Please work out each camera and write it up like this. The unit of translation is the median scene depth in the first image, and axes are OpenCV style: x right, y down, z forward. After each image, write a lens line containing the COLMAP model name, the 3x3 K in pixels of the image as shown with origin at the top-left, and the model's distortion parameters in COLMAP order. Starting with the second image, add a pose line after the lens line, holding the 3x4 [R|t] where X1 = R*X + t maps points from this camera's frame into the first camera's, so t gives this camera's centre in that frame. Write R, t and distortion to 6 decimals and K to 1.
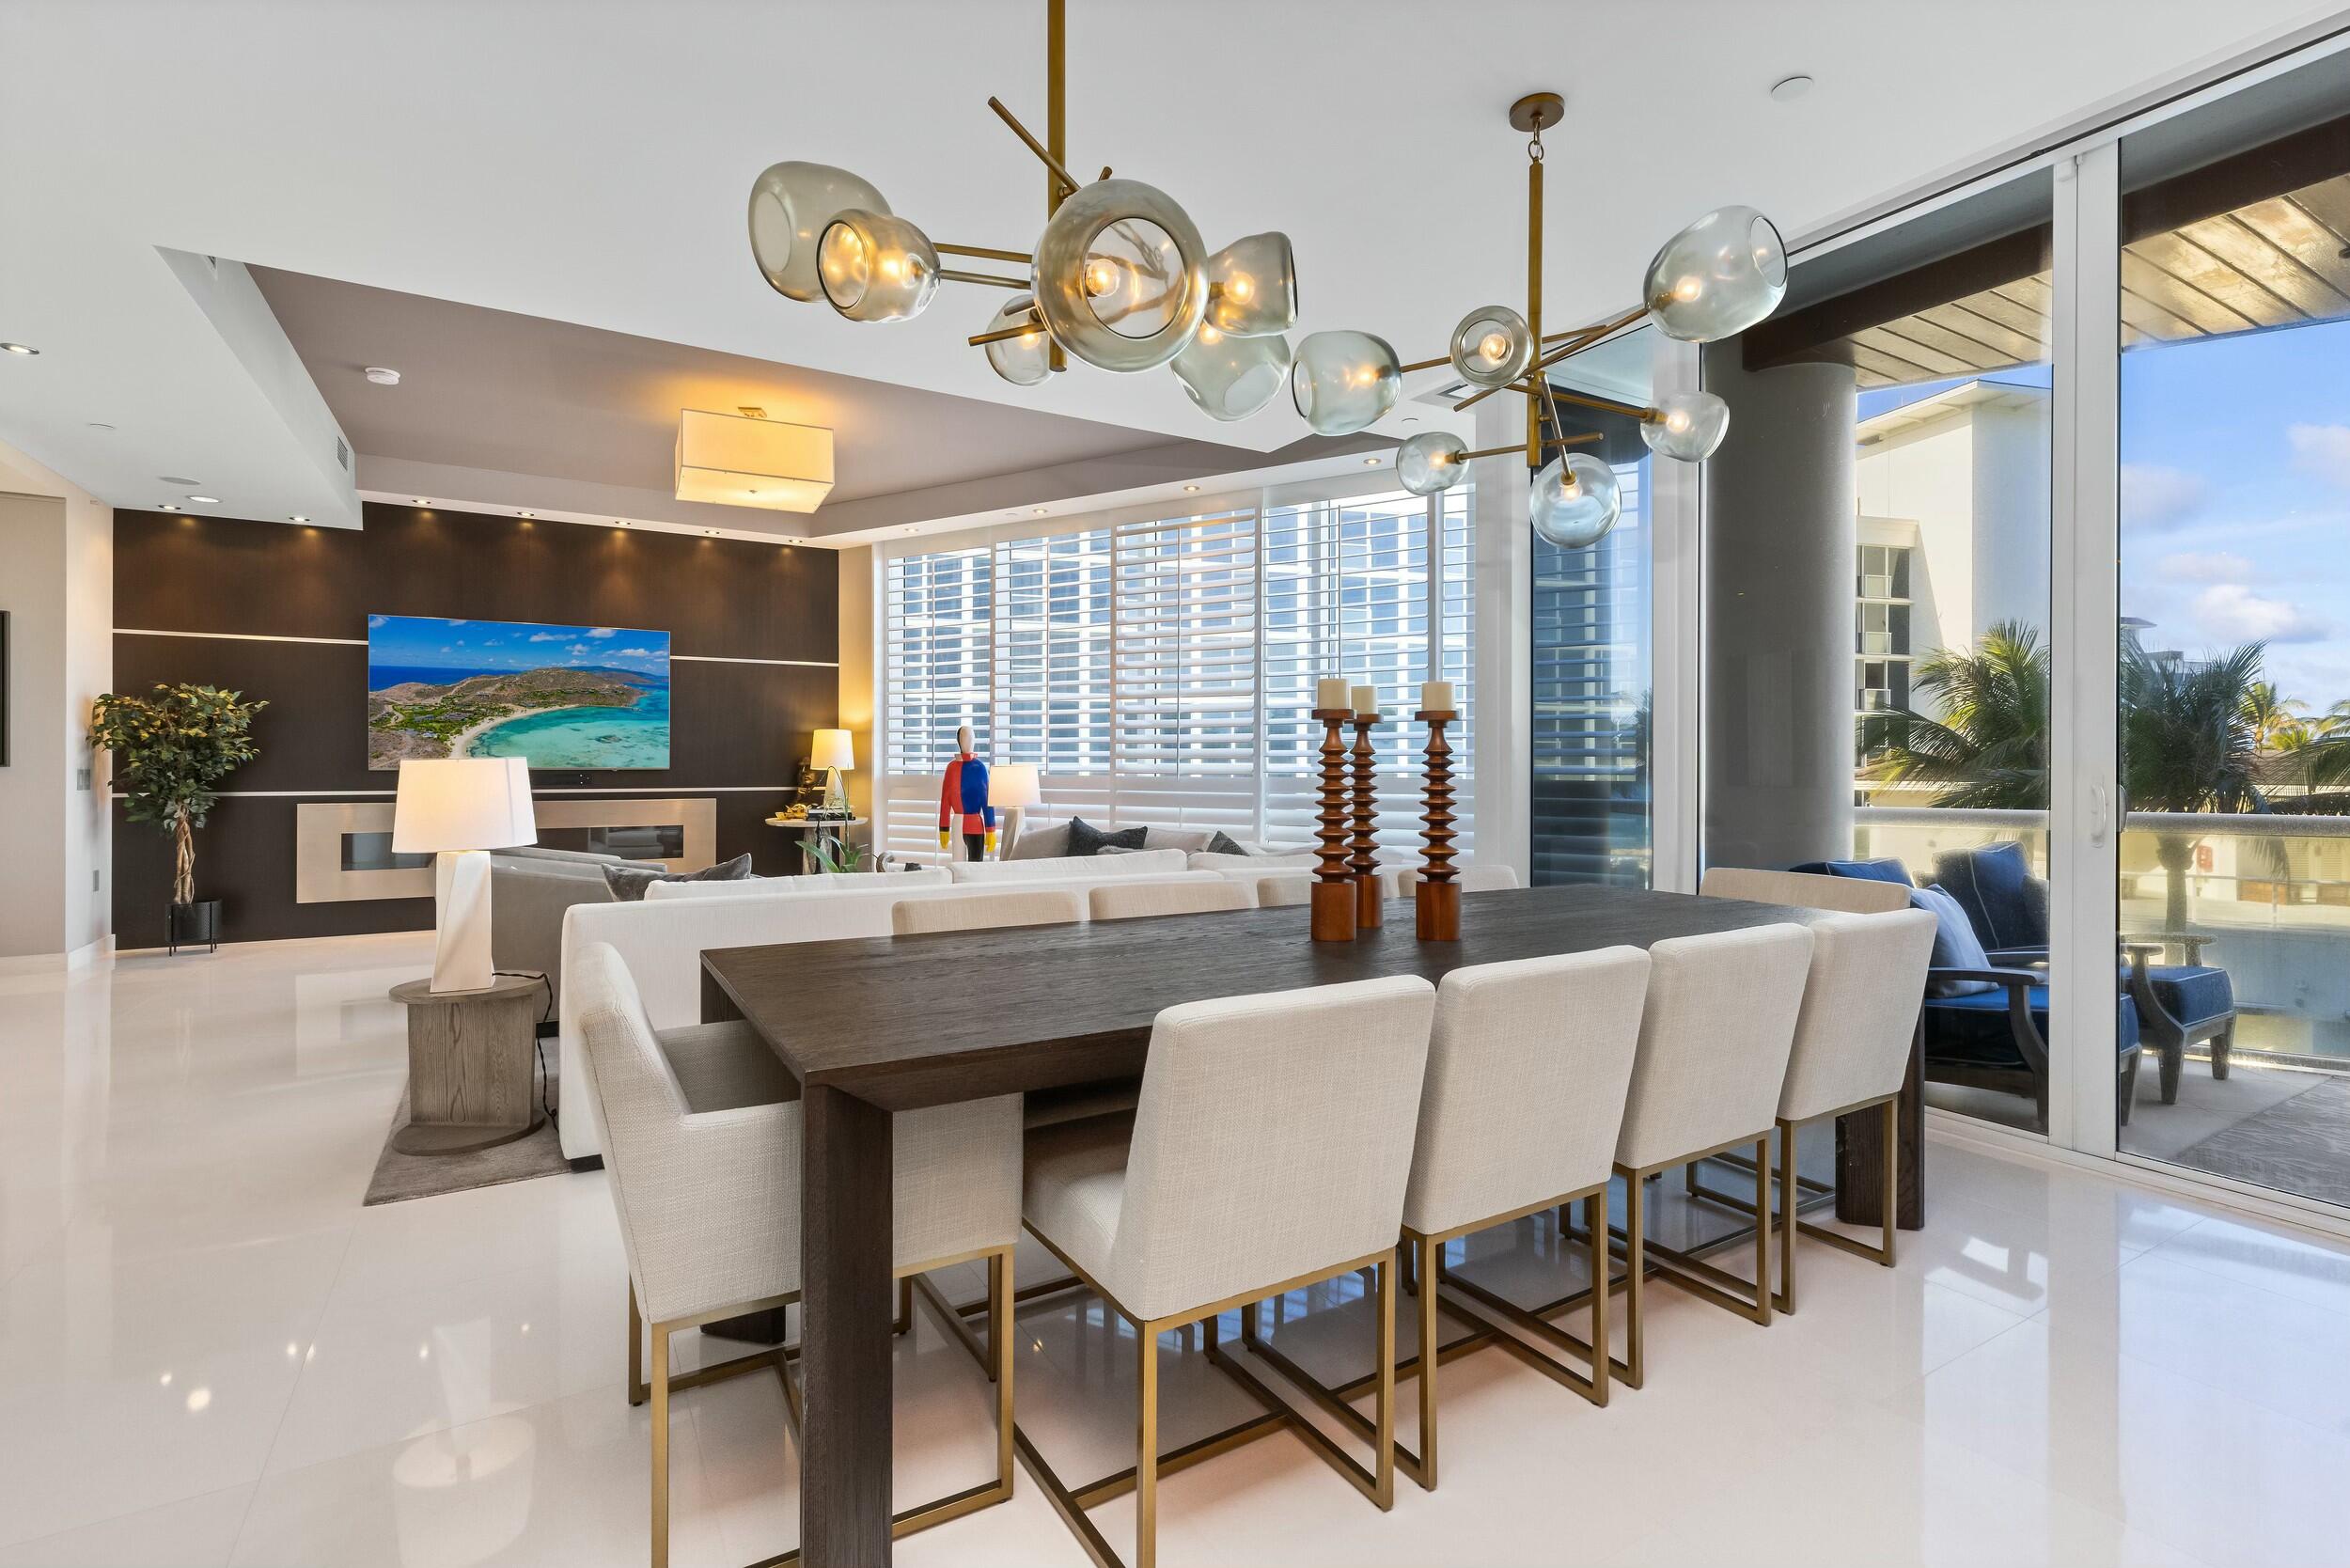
lens RADIAL K [[1070.1, 0, 1206.3], [0, 1070.1, 746.6], [0, 0, 1]] dist [0.003697, -0.000547]
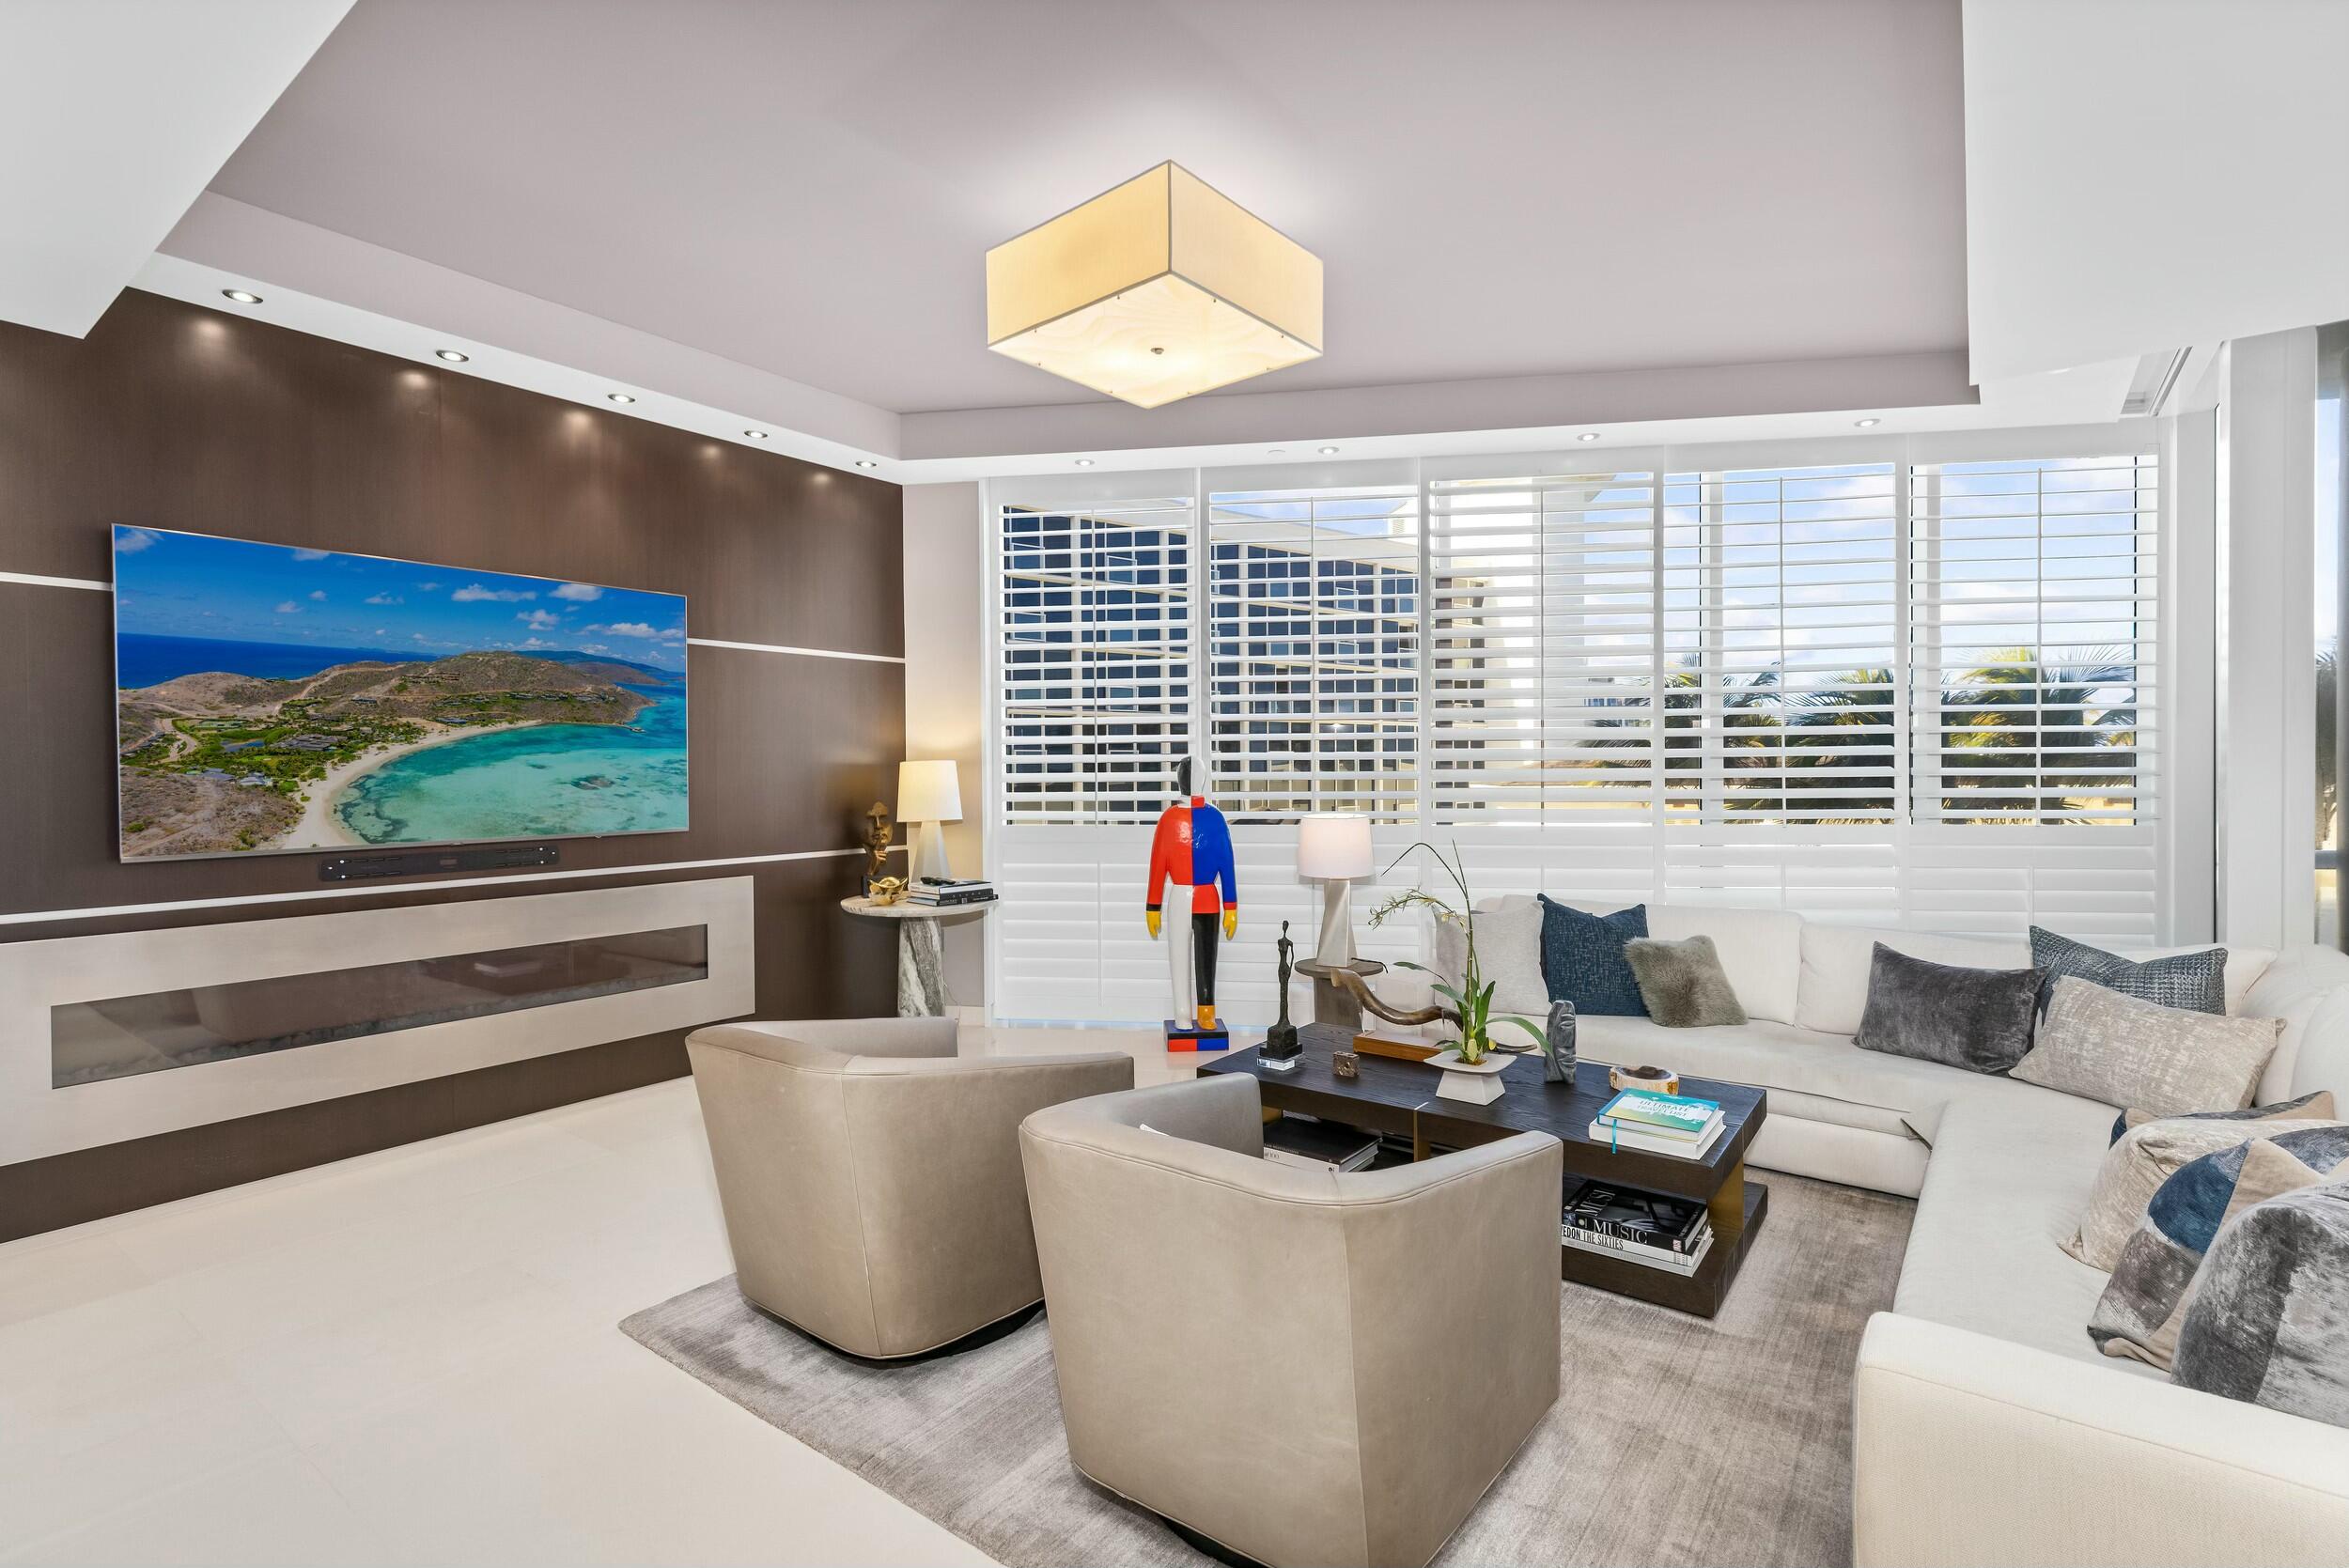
lens RADIAL K [[1069.5, 0, 1196.3], [0, 1069.5, 777.1], [0, 0, 1]] dist [0.003697, -0.000547]
pose [[0.929754, -0.009728, 0.368053, -0.465869], [0.003423, 0.999836, 0.017778, -0.018201], [-0.368165, -0.015269, 0.929635, 0.356574]]
